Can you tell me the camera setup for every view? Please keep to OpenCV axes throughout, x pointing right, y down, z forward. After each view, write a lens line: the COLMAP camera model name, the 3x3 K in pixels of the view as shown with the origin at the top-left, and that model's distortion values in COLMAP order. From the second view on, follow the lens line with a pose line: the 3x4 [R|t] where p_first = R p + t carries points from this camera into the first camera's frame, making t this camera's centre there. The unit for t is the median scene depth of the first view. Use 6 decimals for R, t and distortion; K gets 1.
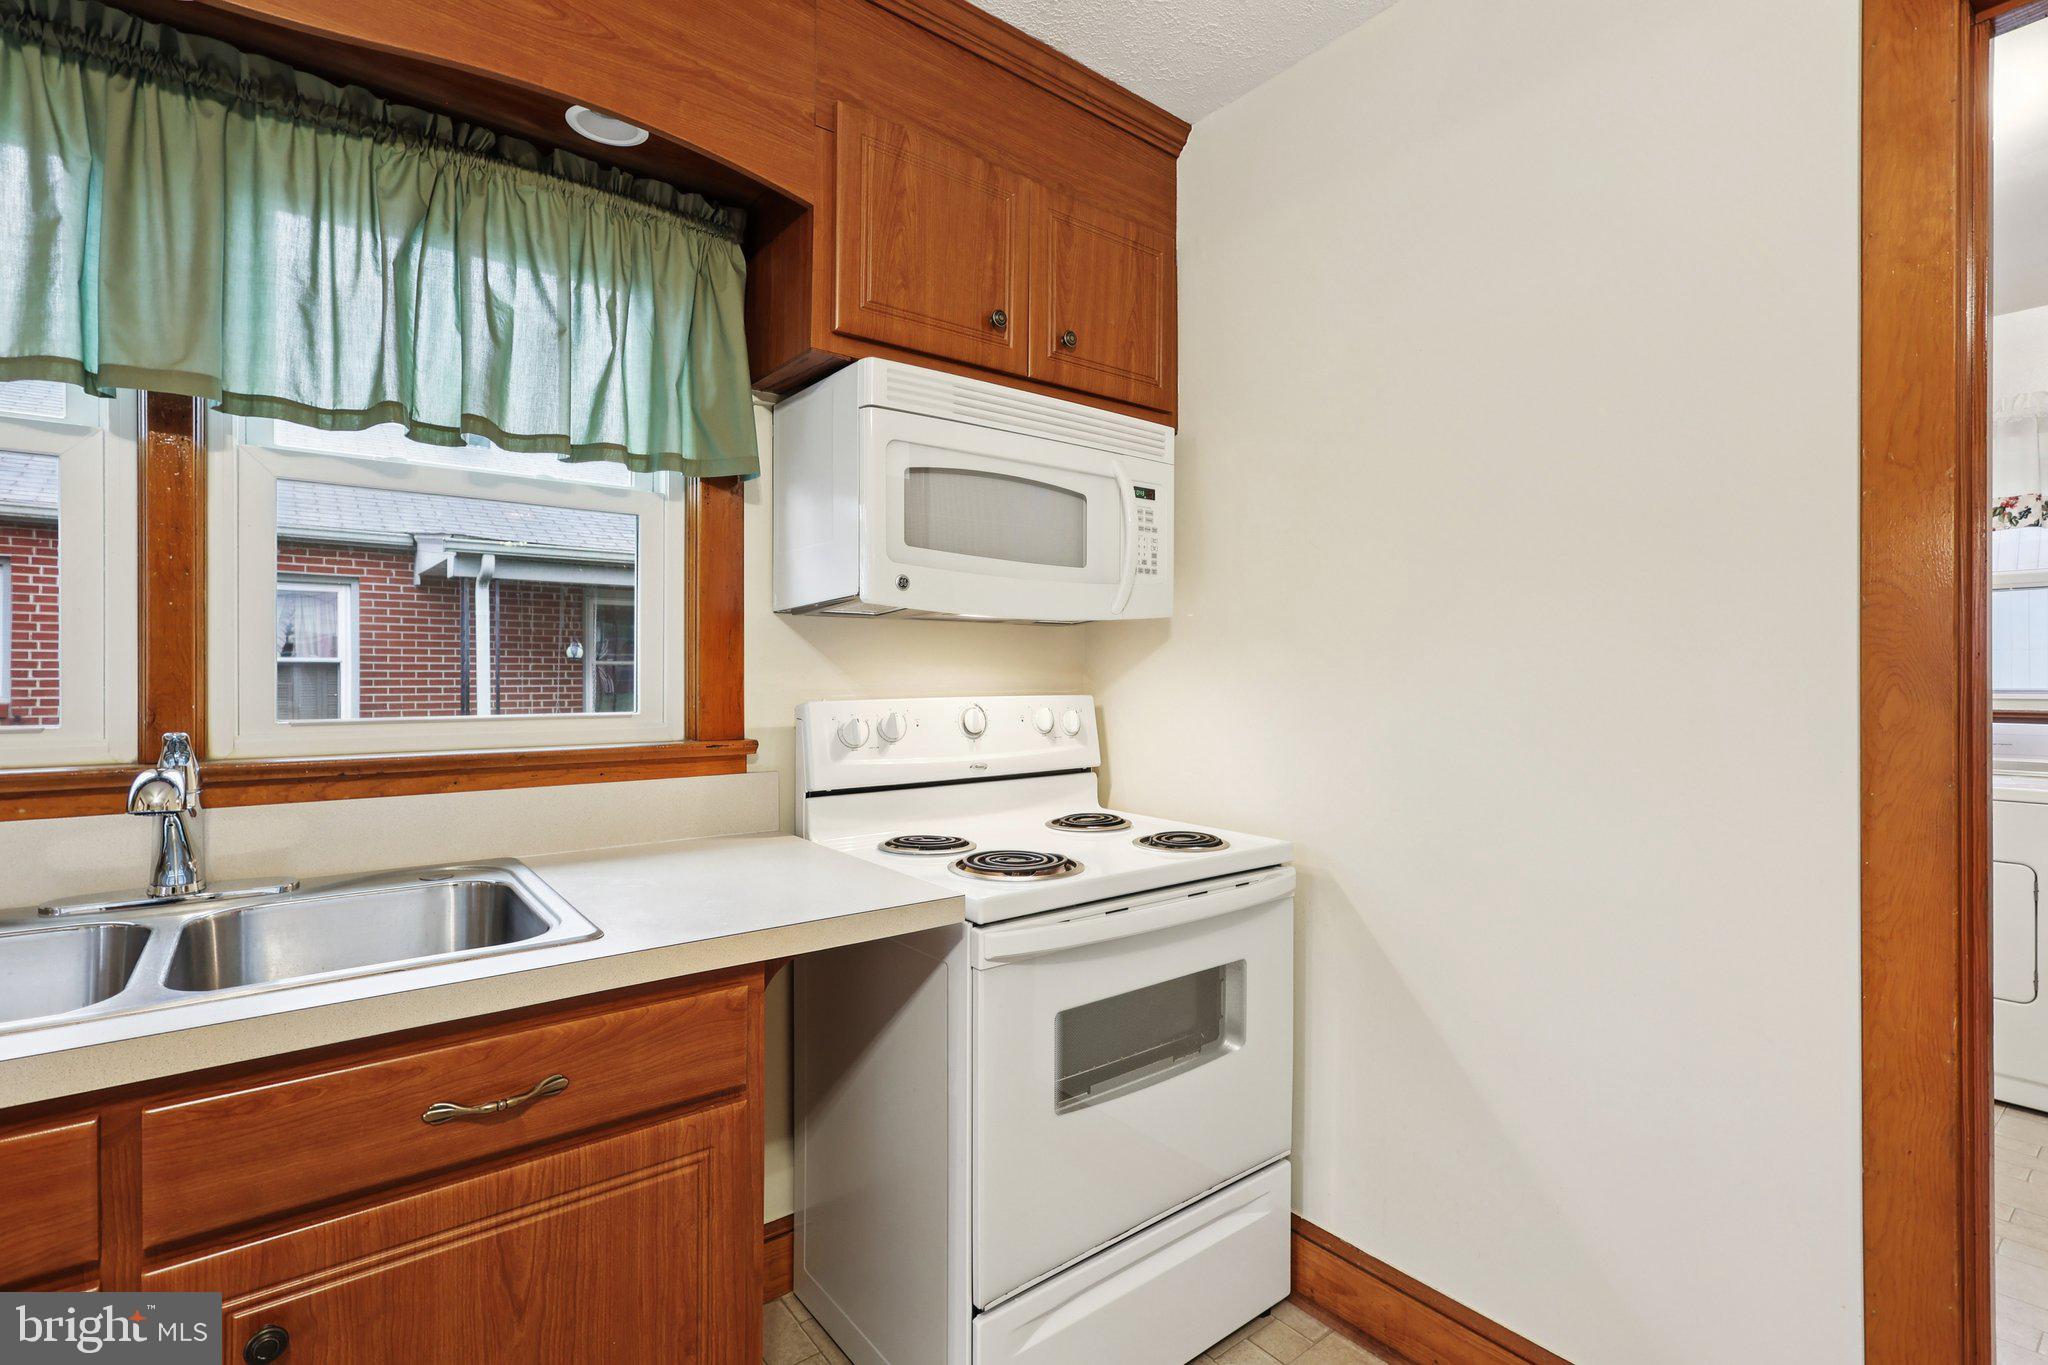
lens RADIAL K [[948.8, 0, 1030.1], [0, 948.8, 683.3], [0, 0, 1]] dist [0.003033, -0.000080]
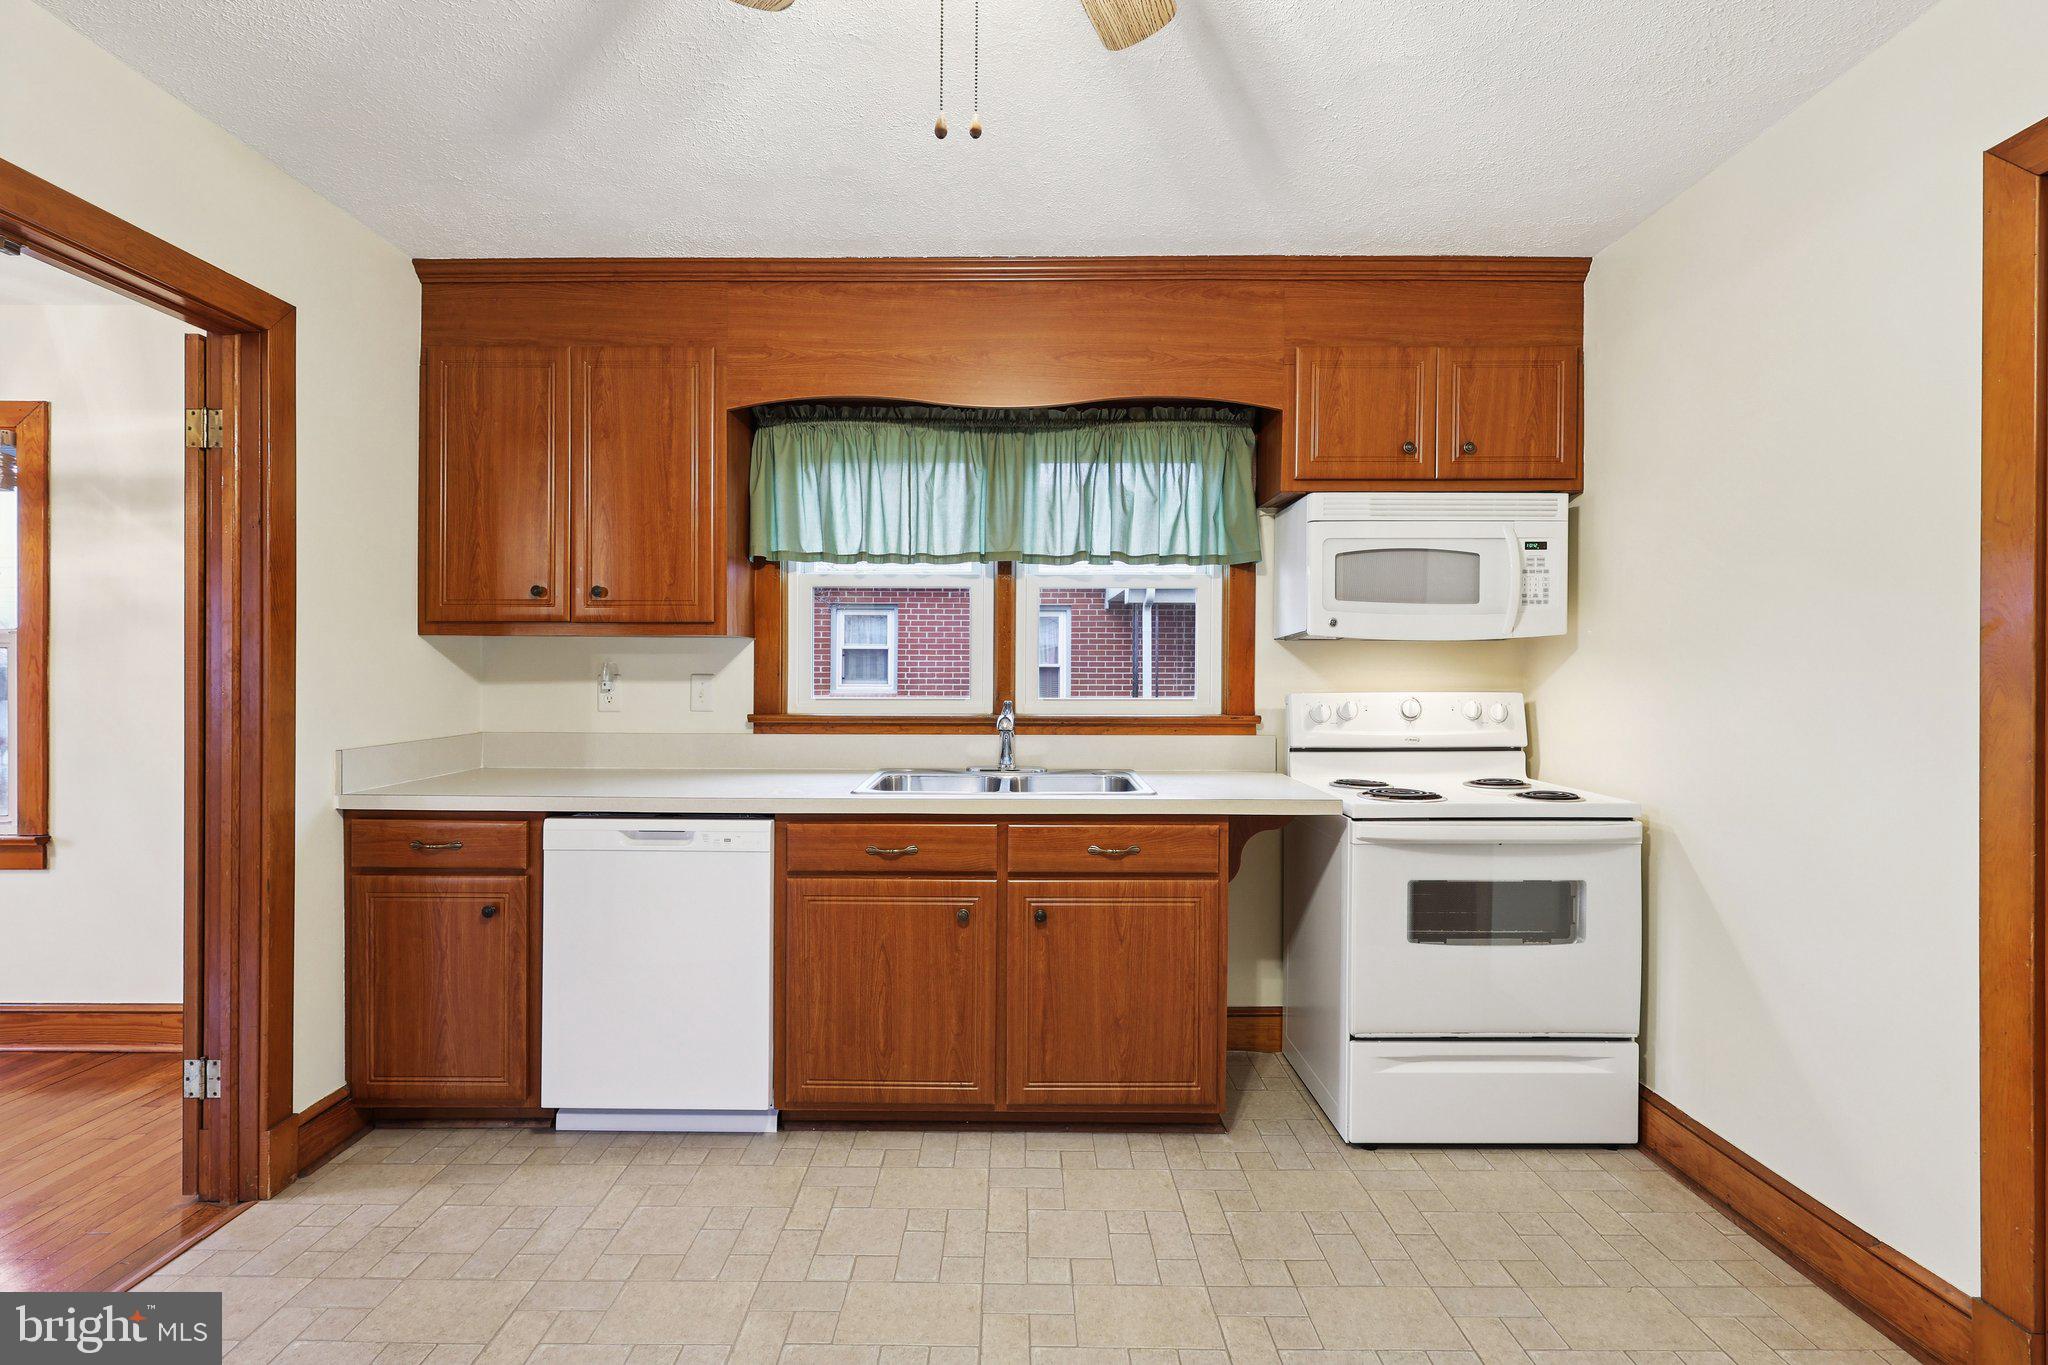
lens RADIAL K [[950.0, 0, 1021.9], [0, 950.0, 691.8], [0, 0, 1]] dist [0.000916, 0.000143]
pose [[0.785717, 0.011391, -0.618481, 0.485100], [-0.006604, 0.999928, 0.010026, 0.003357], [0.618551, -0.003793, 0.785735, -0.679054]]
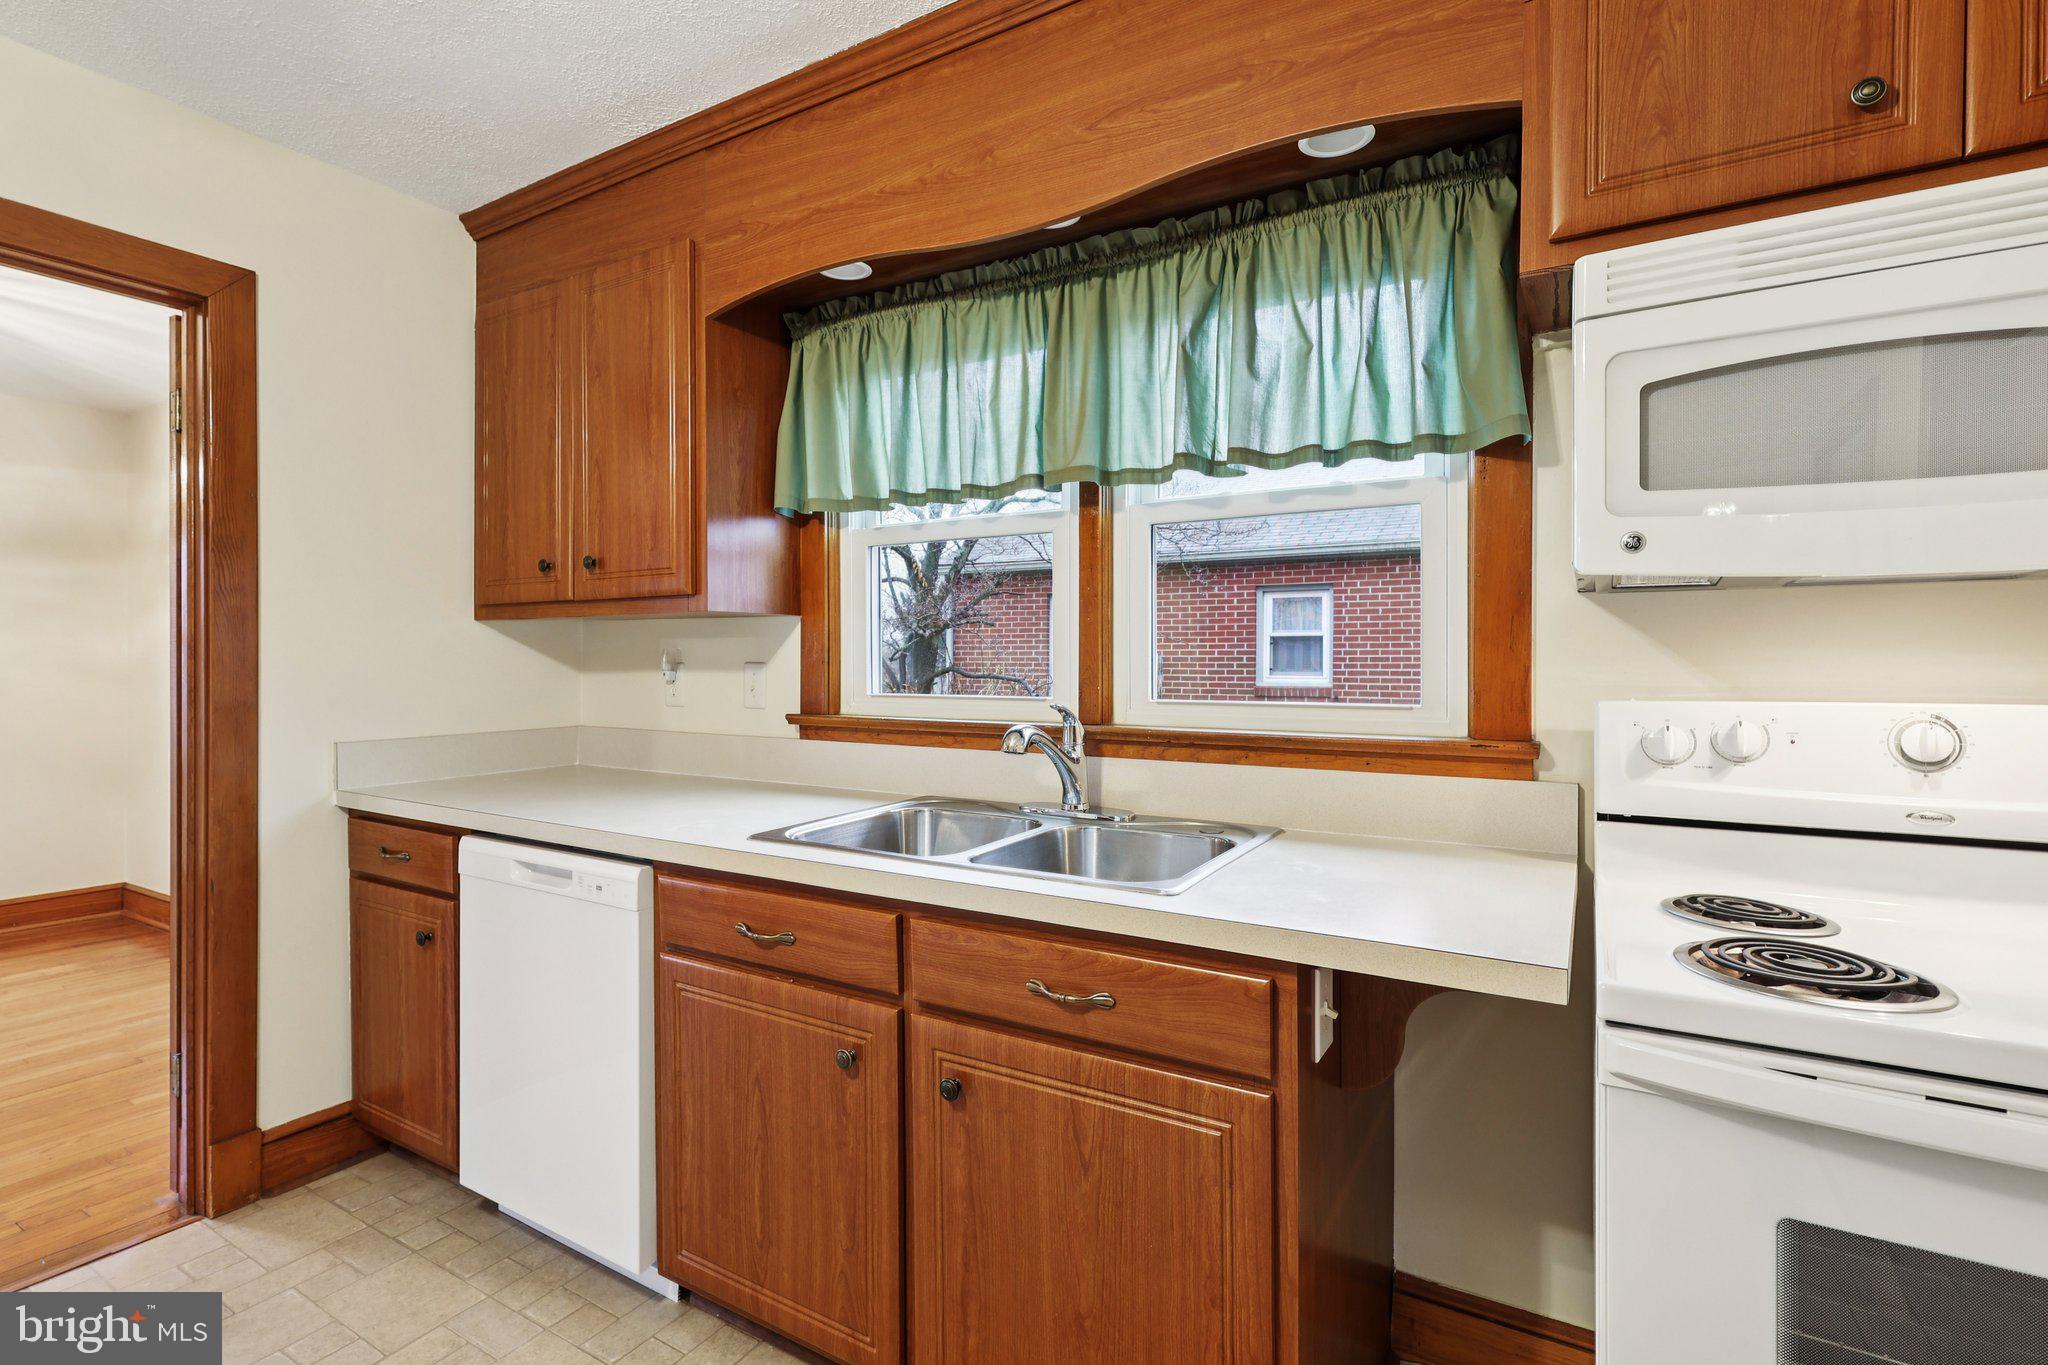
lens RADIAL K [[957.1, 0, 1023.9], [0, 957.1, 674.2], [0, 0, 1]] dist [0.001019, 0.000859]
pose [[0.360676, 0.008805, -0.932650, 0.397908], [-0.010405, 0.999931, 0.005417, -0.002765], [0.932633, 0.007750, 0.360743, 0.295323]]
